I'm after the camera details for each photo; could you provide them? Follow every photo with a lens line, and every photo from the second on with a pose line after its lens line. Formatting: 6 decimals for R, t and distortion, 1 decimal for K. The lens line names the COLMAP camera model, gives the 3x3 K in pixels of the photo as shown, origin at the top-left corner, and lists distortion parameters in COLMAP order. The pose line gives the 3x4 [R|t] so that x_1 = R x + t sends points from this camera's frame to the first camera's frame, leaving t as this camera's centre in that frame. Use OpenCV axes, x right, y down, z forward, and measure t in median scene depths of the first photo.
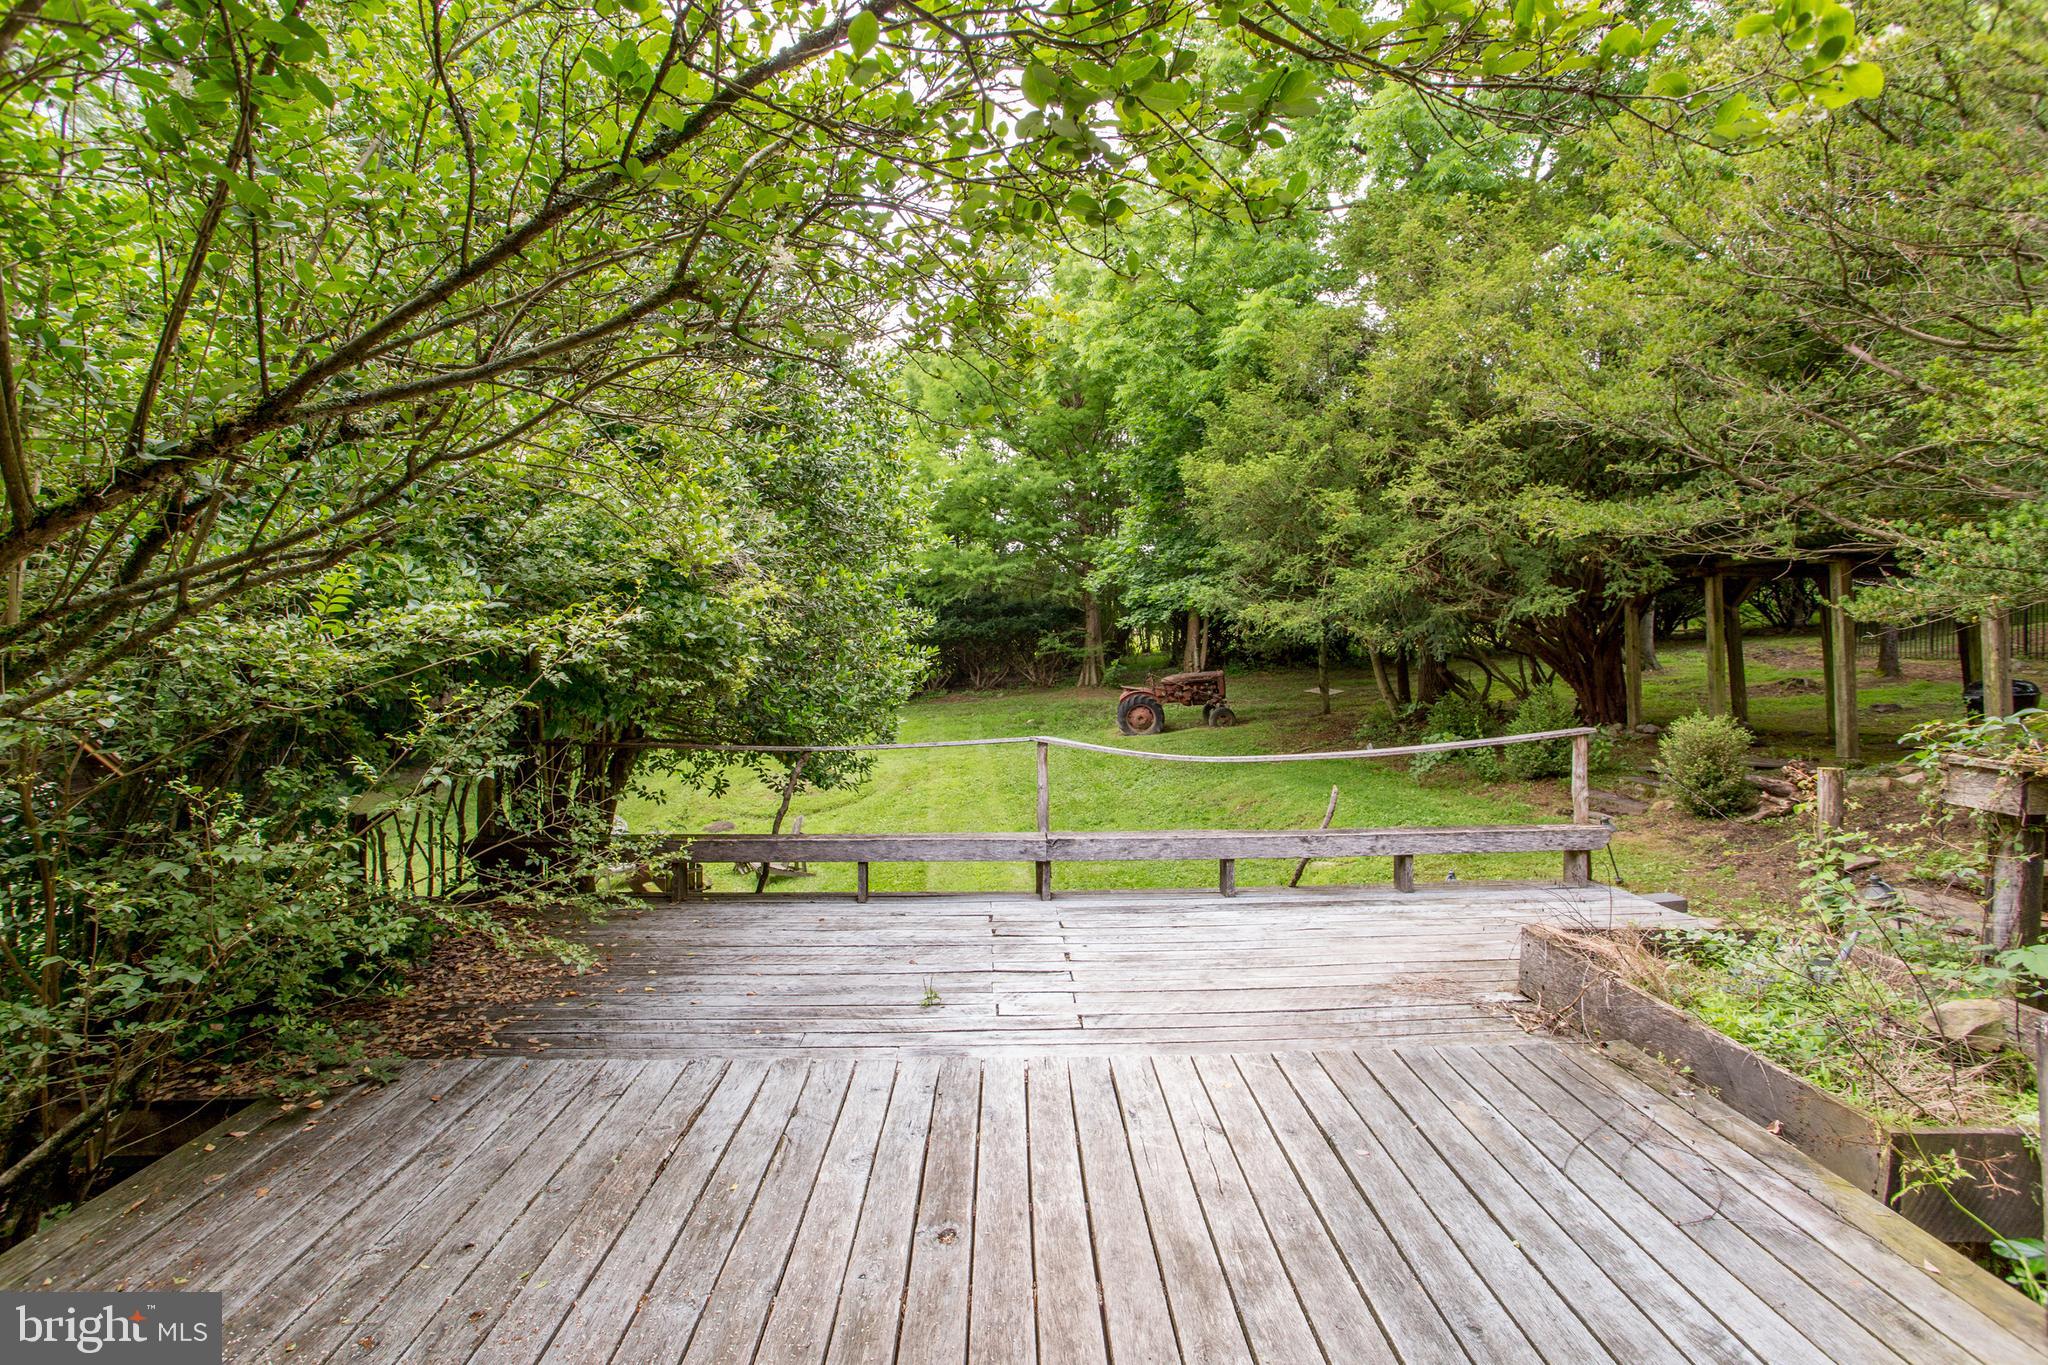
lens RADIAL K [[1002.1, 0, 1039.3], [0, 1002.1, 648.1], [0, 0, 1]] dist [-0.072333, 0.028204]
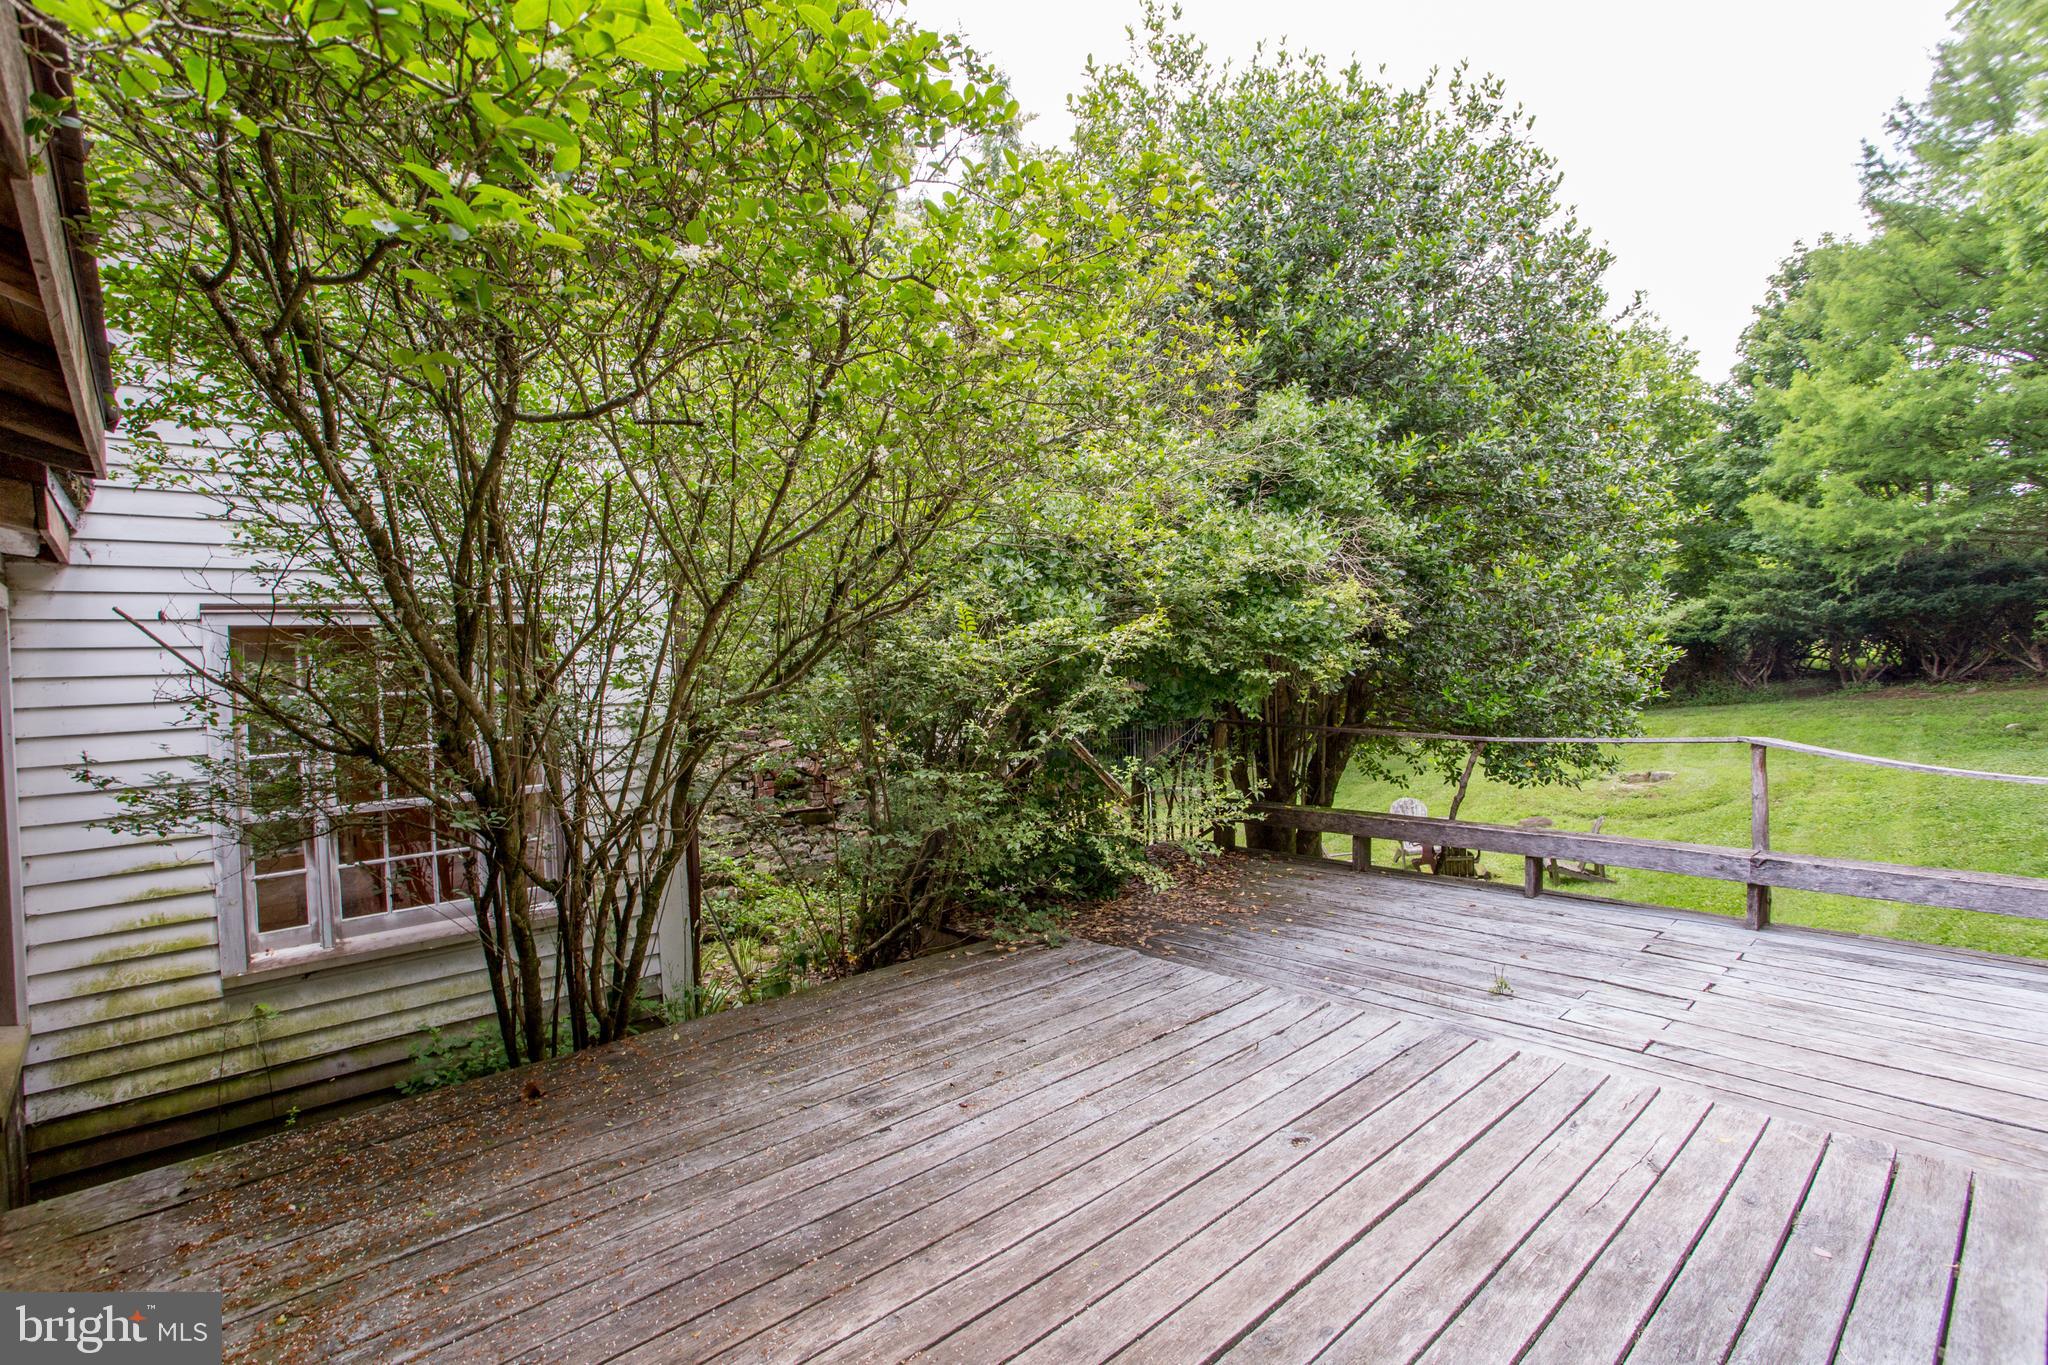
lens RADIAL K [[1002.1, 0, 1015.4], [0, 1002.1, 675.3], [0, 0, 1]] dist [-0.072333, 0.028204]
pose [[0.645367, 0.001437, -0.763872, 0.324585], [0.026825, 0.999339, 0.024544, -0.001906], [0.763402, -0.036331, 0.644901, -0.006277]]
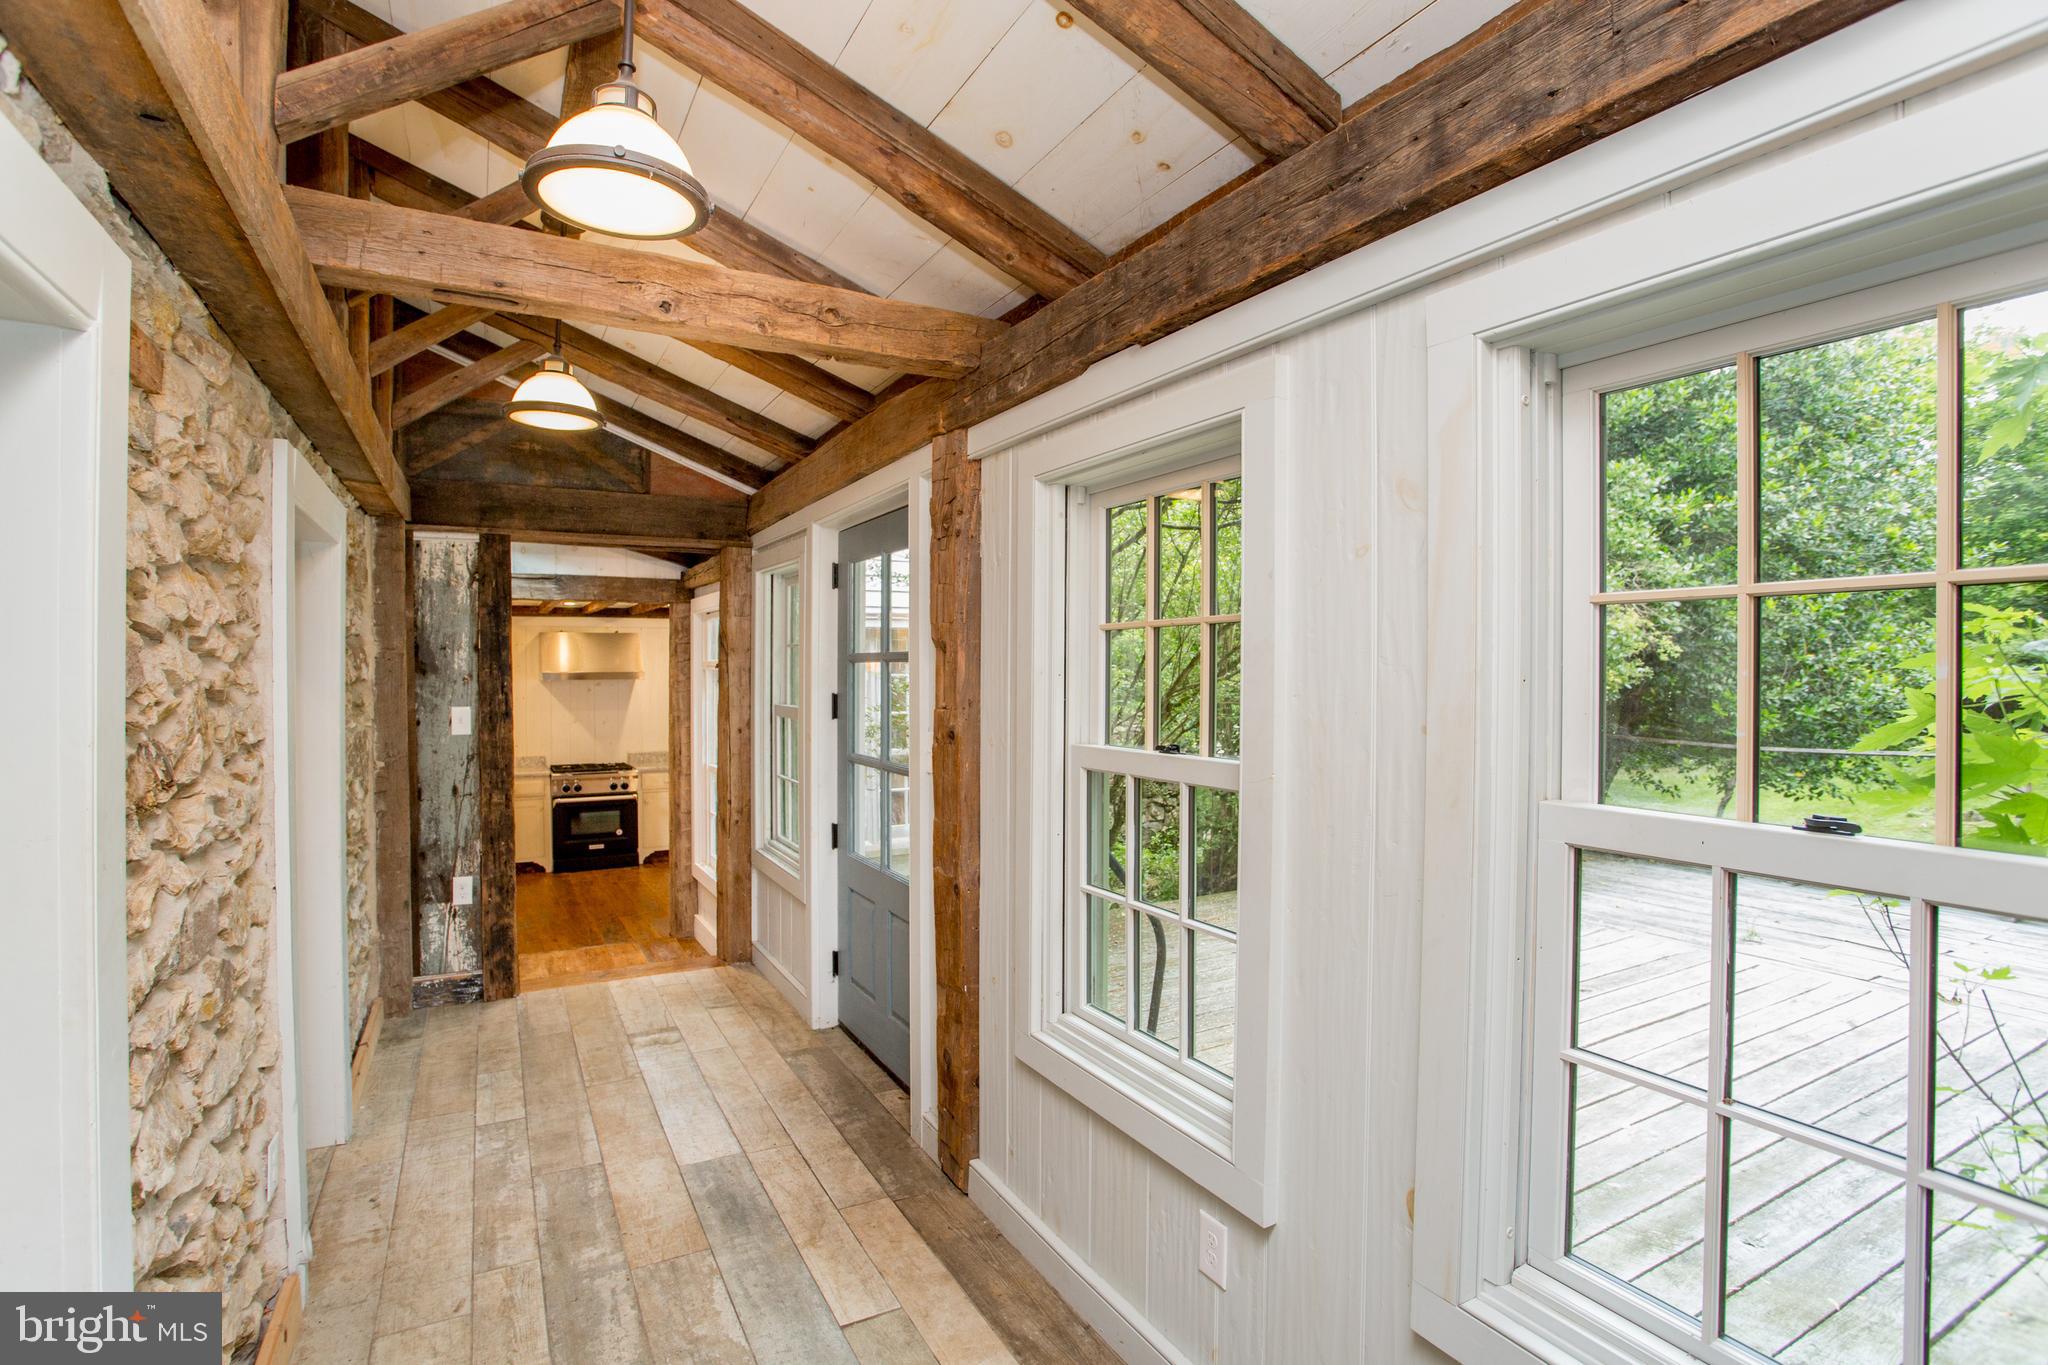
lens RADIAL K [[1002.1, 0, 1002.2], [0, 1002.1, 677.7], [0, 0, 1]] dist [-0.072333, 0.028204]
pose [[0.446989, 0.016023, -0.894396, 0.551106], [-0.000286, 0.999842, 0.017769, -0.003073], [0.894540, -0.007686, 0.446923, -0.401263]]
